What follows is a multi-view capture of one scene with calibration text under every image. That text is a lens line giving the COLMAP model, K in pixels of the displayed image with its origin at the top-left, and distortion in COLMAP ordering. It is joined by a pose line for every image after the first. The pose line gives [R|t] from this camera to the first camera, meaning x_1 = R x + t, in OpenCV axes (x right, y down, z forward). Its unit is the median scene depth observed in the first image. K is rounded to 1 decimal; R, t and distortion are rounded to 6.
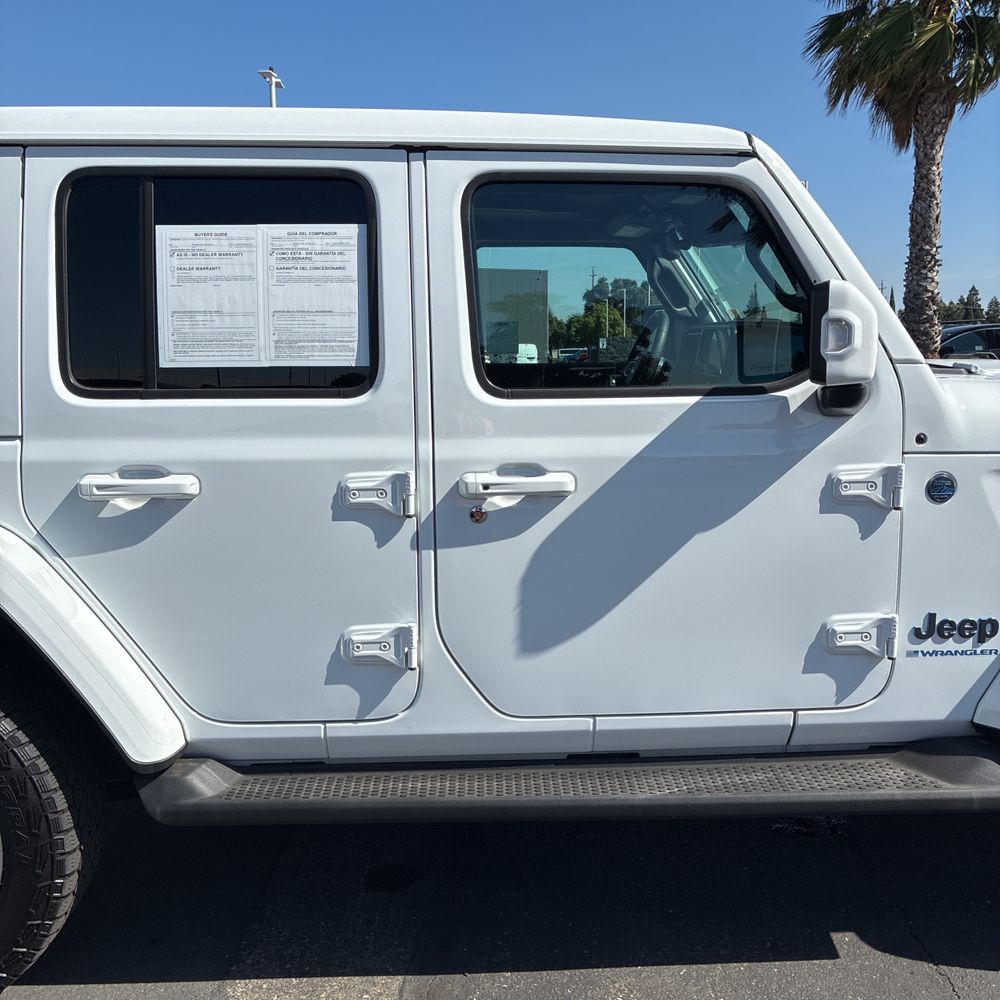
lens RADIAL K [[1020.2, 0, 484.3], [0, 1020.2, 495.4], [0, 0, 1]] dist [0.023987, -0.024002]
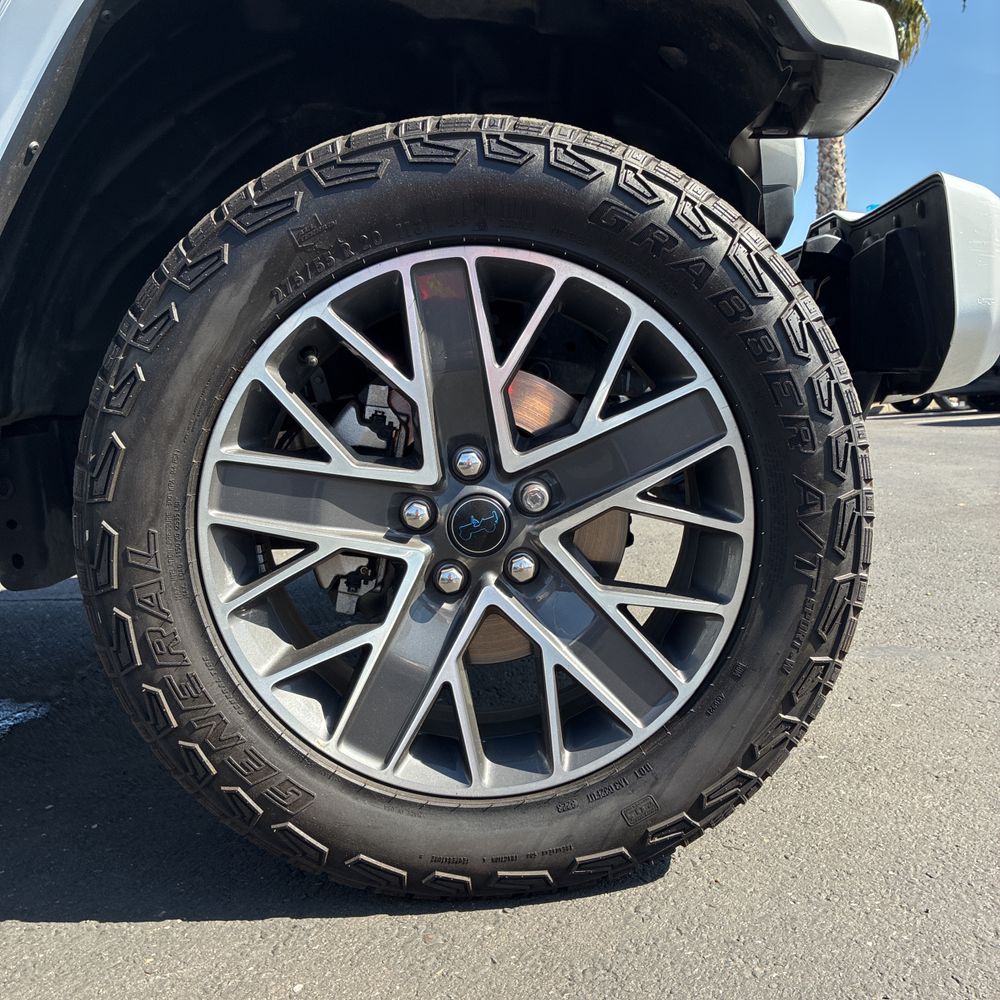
lens RADIAL K [[1035.3, 0, 517.6], [0, 1035.3, 498.3], [0, 0, 1]] dist [0.007245, -0.003910]
pose [[0.999045, -0.036571, 0.023919, 0.844685], [0.037632, 0.998255, -0.045497, 0.303147], [-0.022213, 0.046354, 0.998678, 0.487079]]
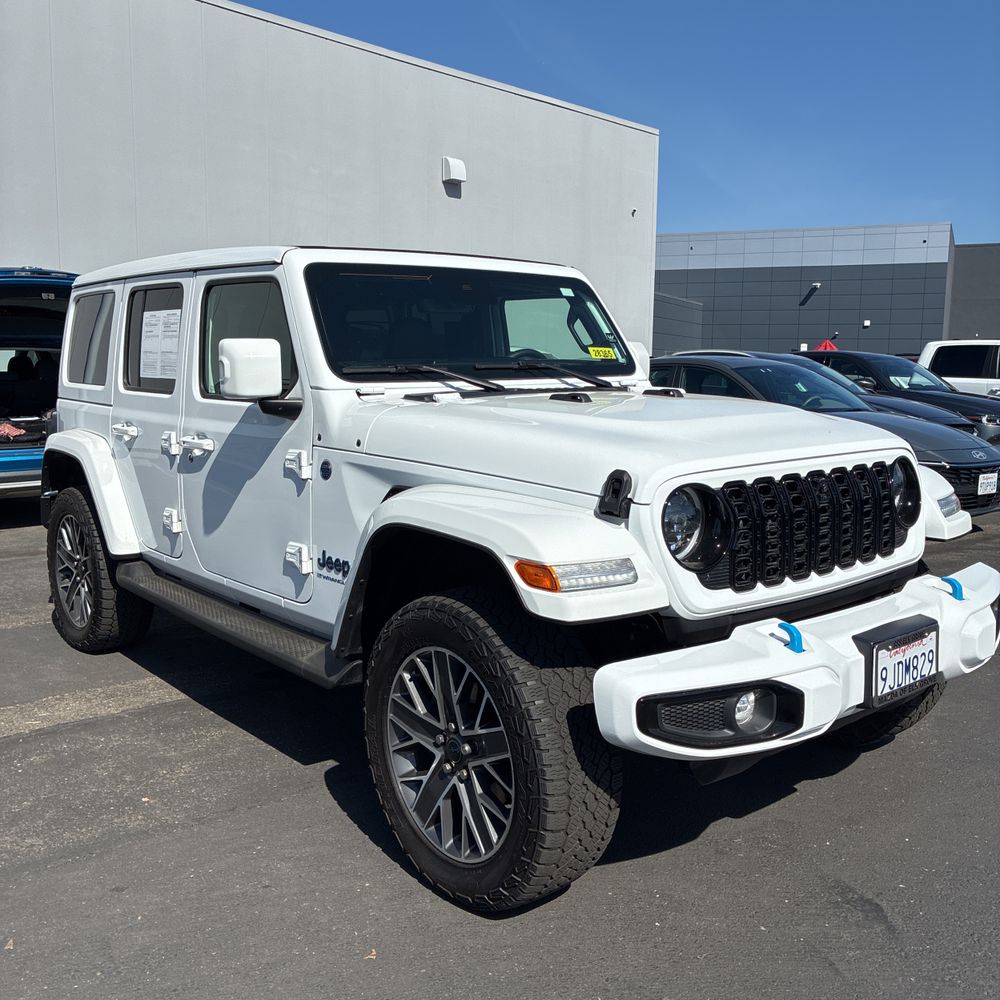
lens RADIAL K [[1016.8, 0, 500.7], [0, 1016.8, 499.3], [0, 0, 1]] dist [0.023206, -0.020890]
pose [[0.624036, 0.123222, -0.771618, 1.778237], [-0.129830, 0.990113, 0.053115, -0.078645], [0.770534, 0.067034, 0.633864, 0.223840]]
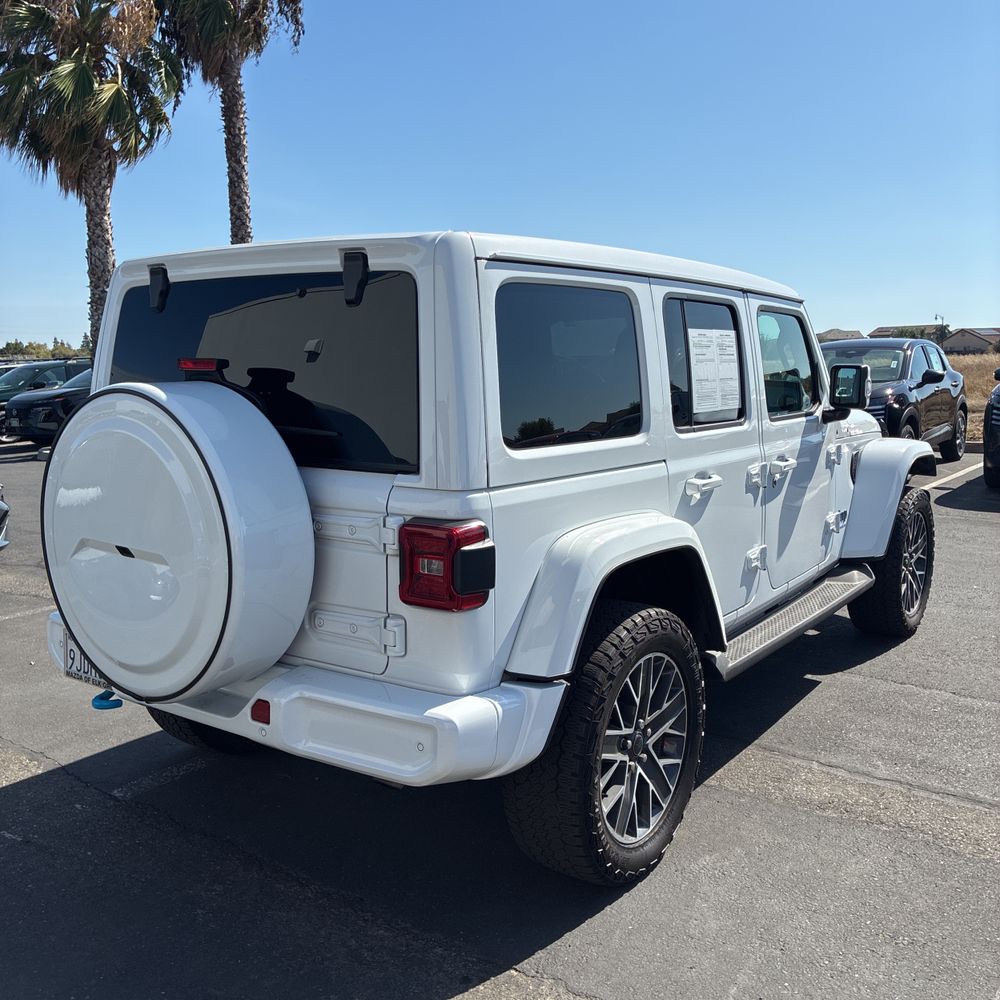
lens RADIAL K [[1029.6, 0, 496.3], [0, 1029.6, 501.2], [0, 0, 1]] dist [0.036528, -0.036191]
pose [[0.589698, -0.104908, 0.800781, -1.789960], [0.124383, 0.991495, 0.038297, -0.082761], [-0.797988, 0.077020, 0.597732, 0.248309]]
